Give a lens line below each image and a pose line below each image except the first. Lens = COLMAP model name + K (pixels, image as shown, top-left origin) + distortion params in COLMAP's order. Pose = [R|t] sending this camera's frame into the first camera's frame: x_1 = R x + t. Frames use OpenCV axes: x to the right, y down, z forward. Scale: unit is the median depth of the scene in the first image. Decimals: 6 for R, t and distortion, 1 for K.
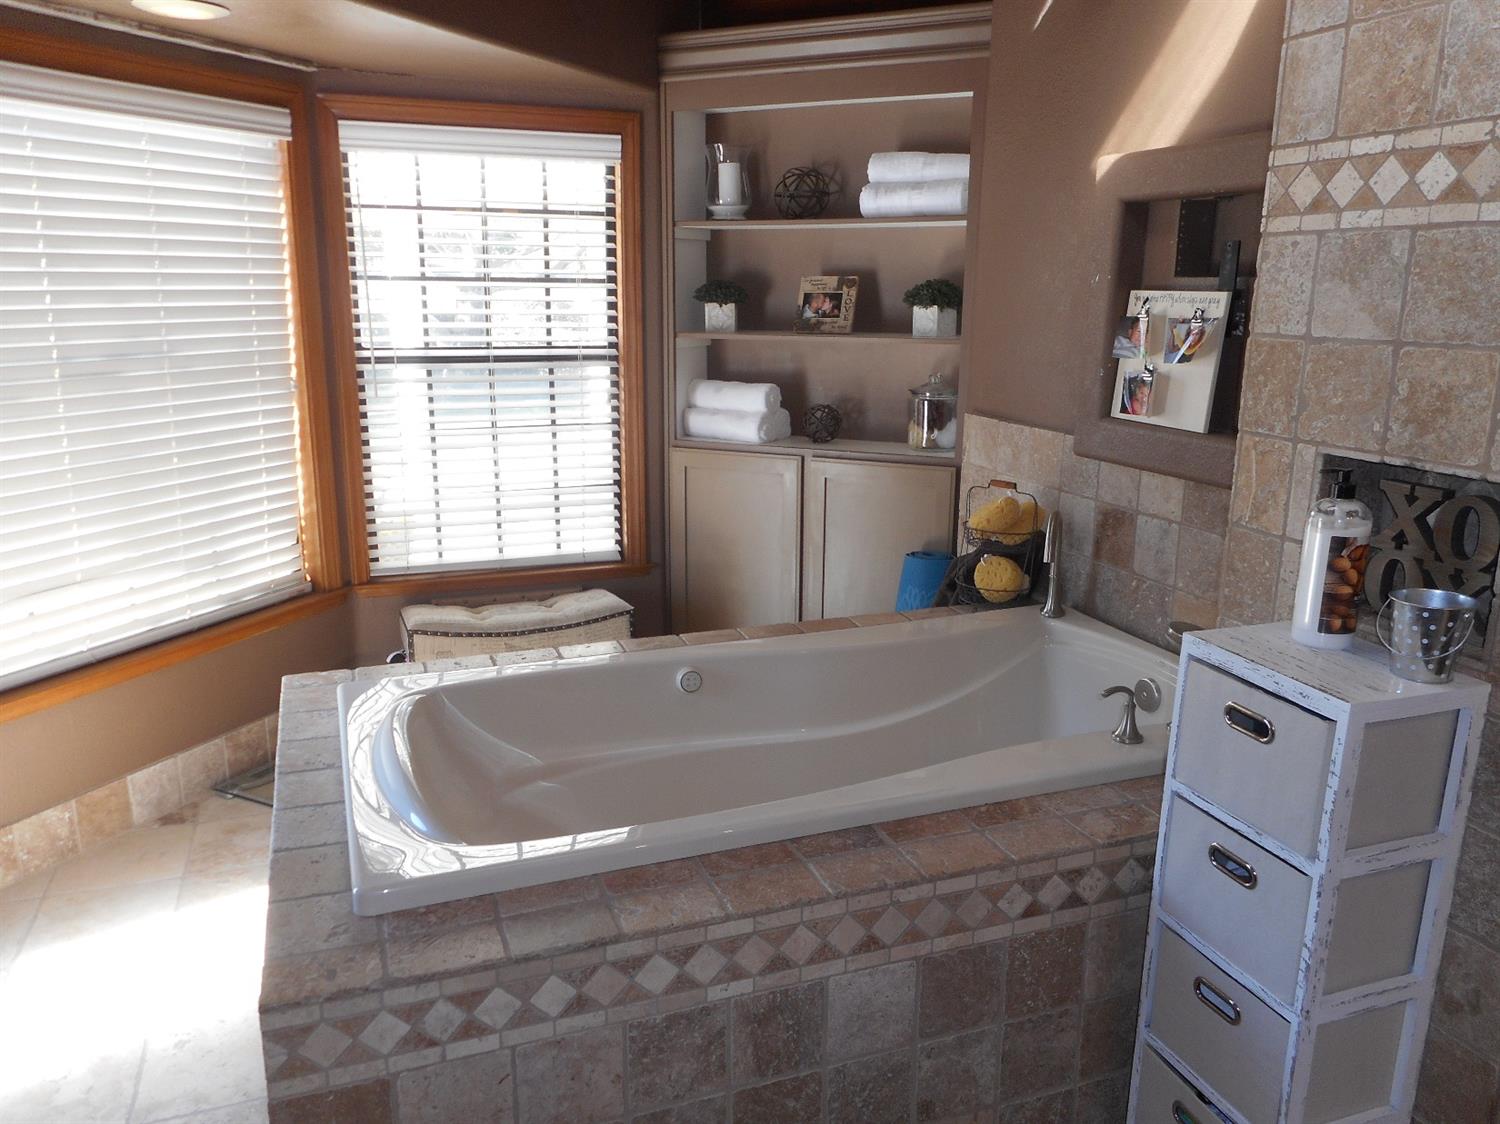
lens RADIAL K [[1137.1, 0, 746.0], [0, 1137.1, 569.0], [0, 0, 1]] dist [0.012734, -0.001526]
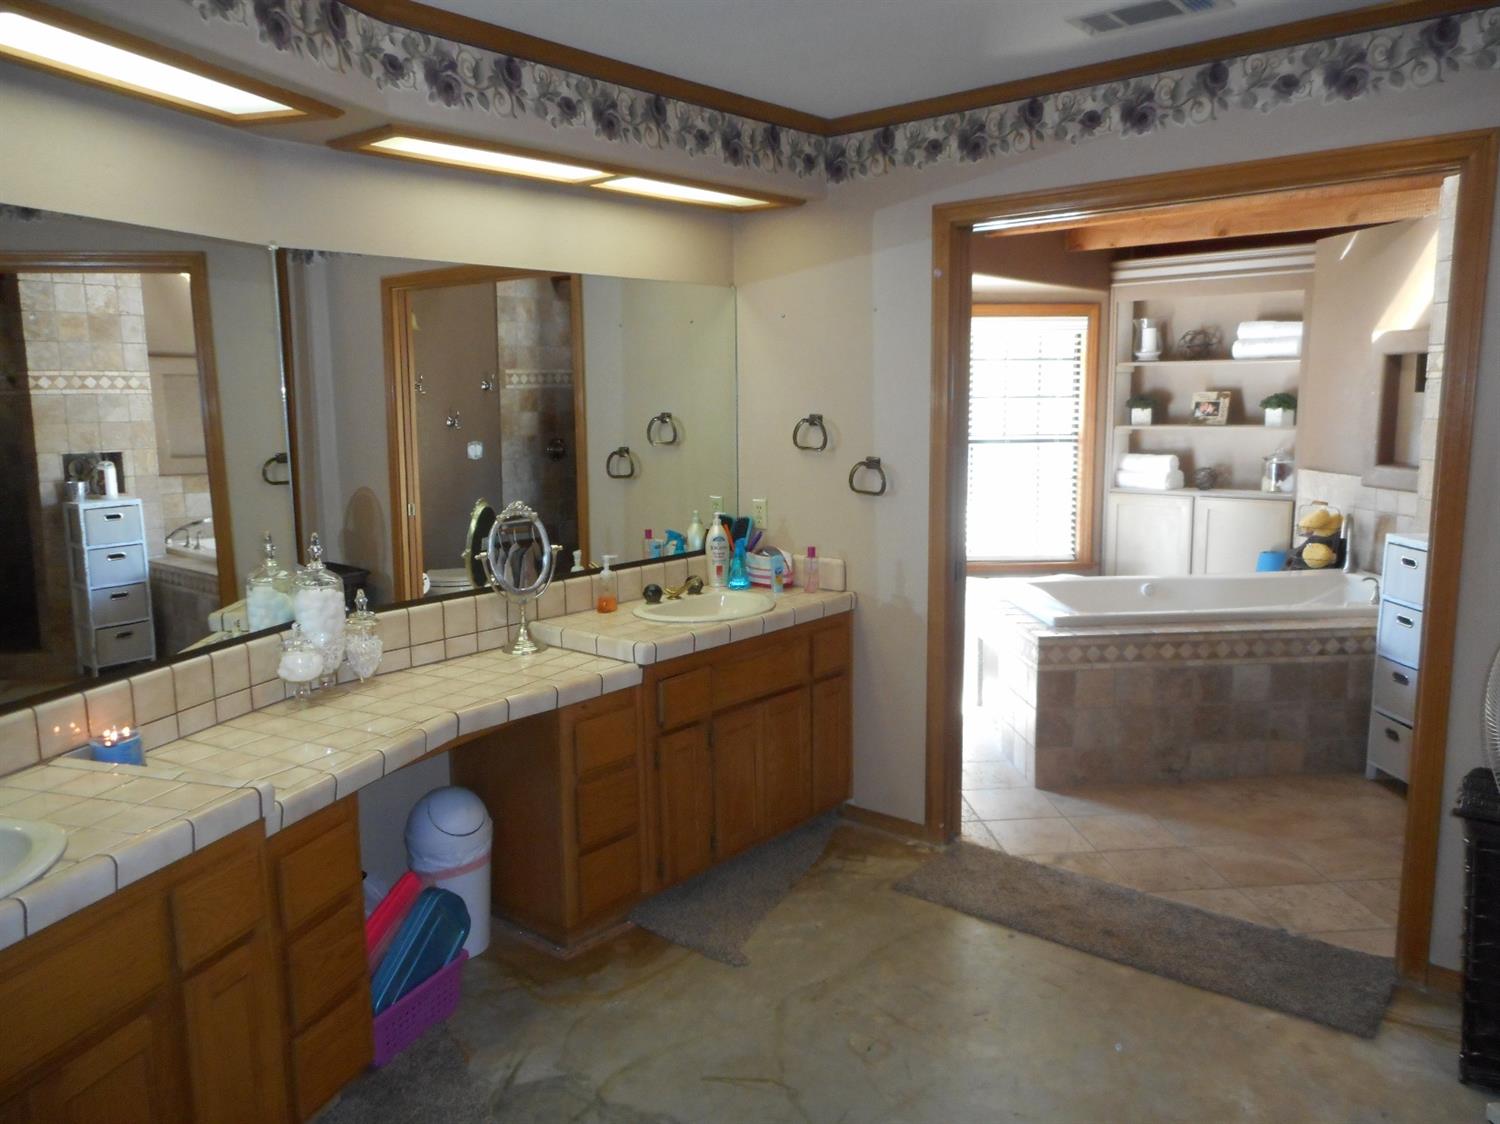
lens RADIAL K [[1137.1, 0, 738.3], [0, 1137.1, 561.8], [0, 0, 1]] dist [0.012734, -0.001526]
pose [[0.961300, 0.022189, -0.274609, -0.137881], [-0.048175, 0.994933, -0.088248, 0.184987], [0.271259, 0.098062, 0.957498, -0.822179]]
